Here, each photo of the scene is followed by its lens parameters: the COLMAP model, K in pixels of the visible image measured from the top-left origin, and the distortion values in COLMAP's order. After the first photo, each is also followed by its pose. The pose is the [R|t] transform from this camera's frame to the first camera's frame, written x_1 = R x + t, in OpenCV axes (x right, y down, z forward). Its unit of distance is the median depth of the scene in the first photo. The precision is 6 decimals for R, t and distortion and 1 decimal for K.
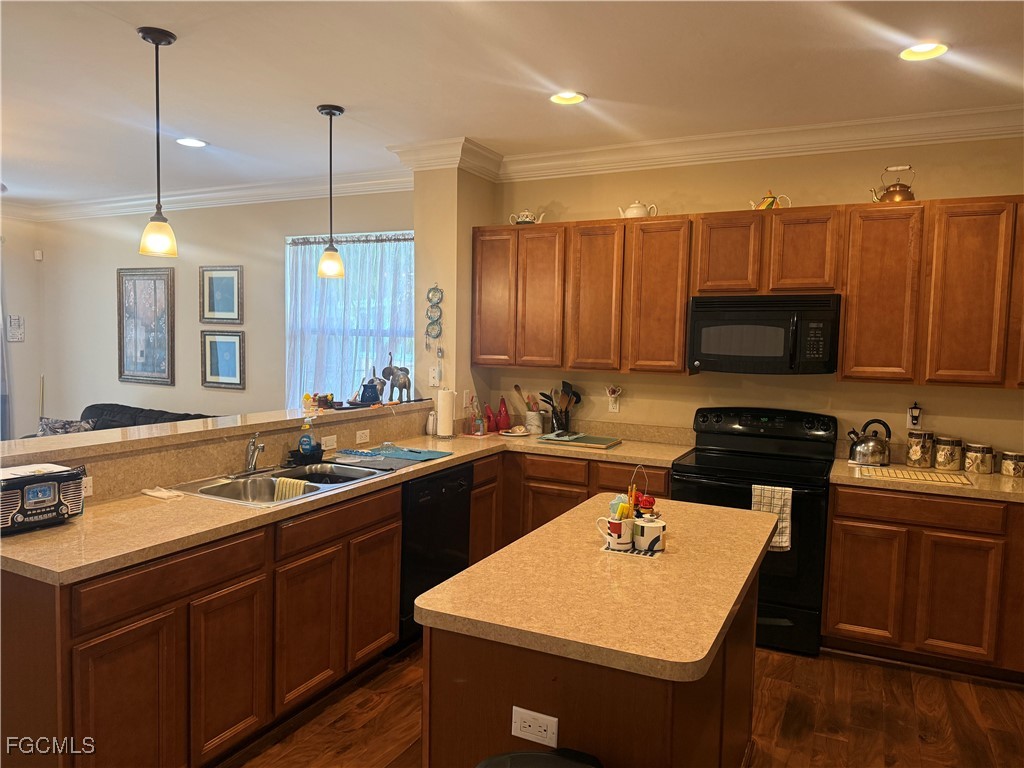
lens RADIAL K [[714.3, 0, 513.8], [0, 714.3, 390.5], [0, 0, 1]] dist [0.027636, -0.031248]
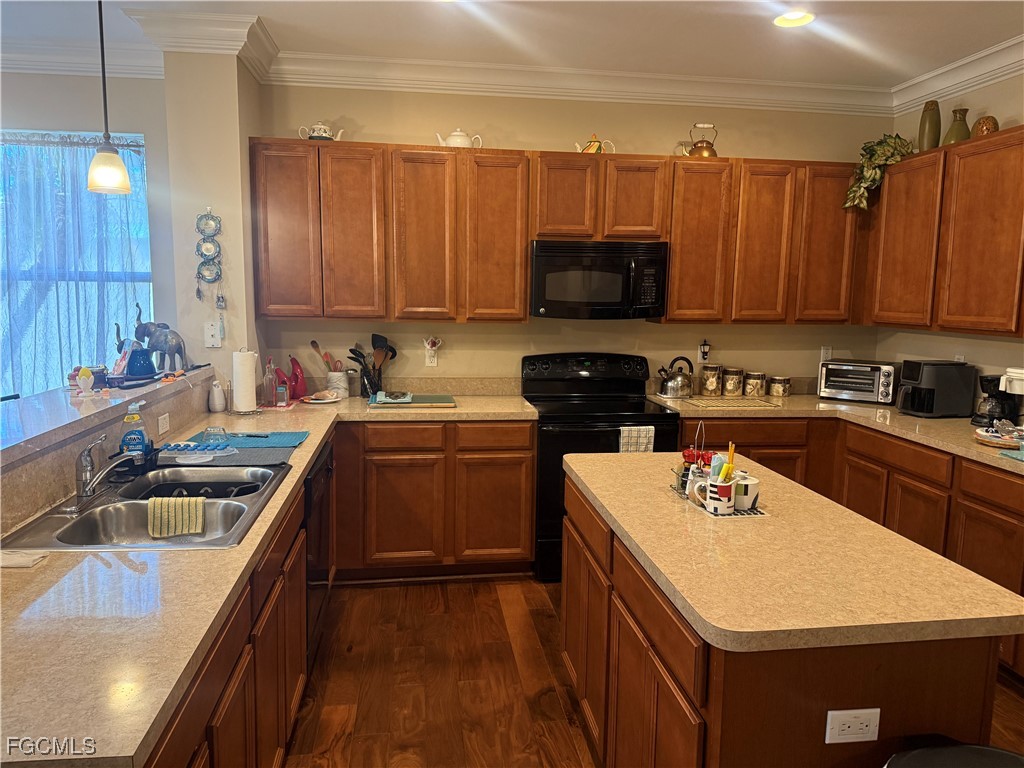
lens RADIAL K [[714.3, 0, 520.8], [0, 714.3, 397.0], [0, 0, 1]] dist [0.027636, -0.031248]
pose [[0.827808, -0.090782, 0.553618, -0.317539], [0.043875, 0.994274, 0.097435, -0.016555], [-0.559293, -0.056368, 0.827051, 0.215266]]
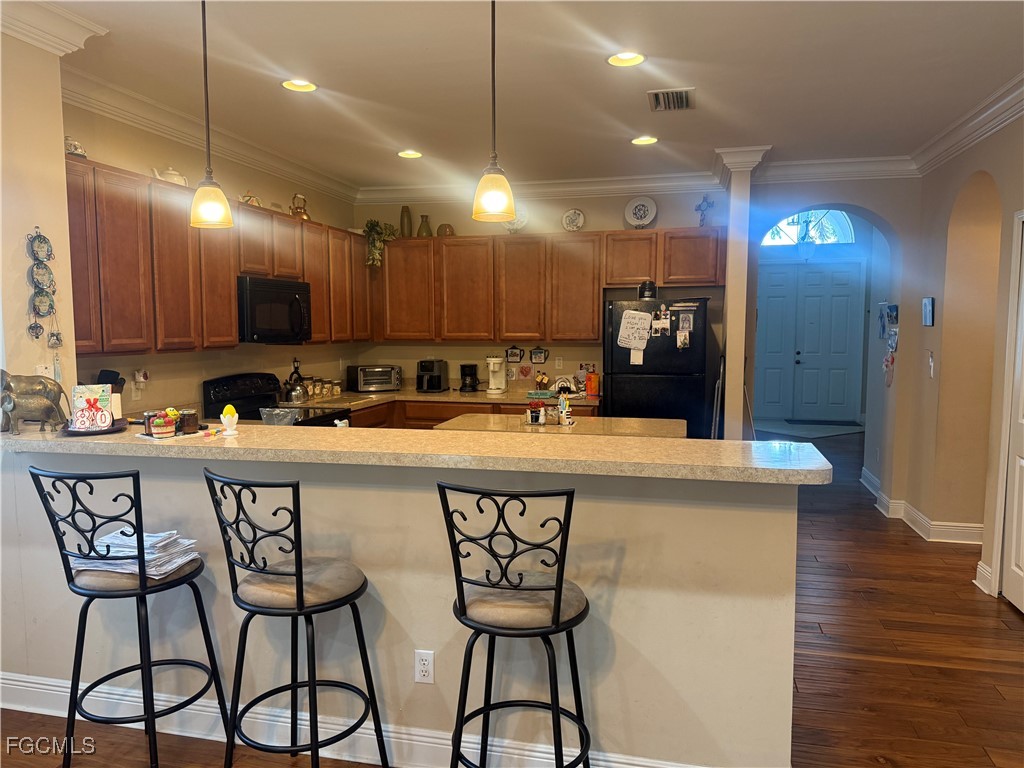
lens RADIAL K [[714.3, 0, 514.8], [0, 714.3, 389.5], [0, 0, 1]] dist [0.027636, -0.031248]
pose [[-0.212351, -0.112321, 0.970717, -0.952859], [0.062428, 0.989784, 0.128184, -0.077165], [-0.975197, 0.087820, -0.203169, 0.853806]]
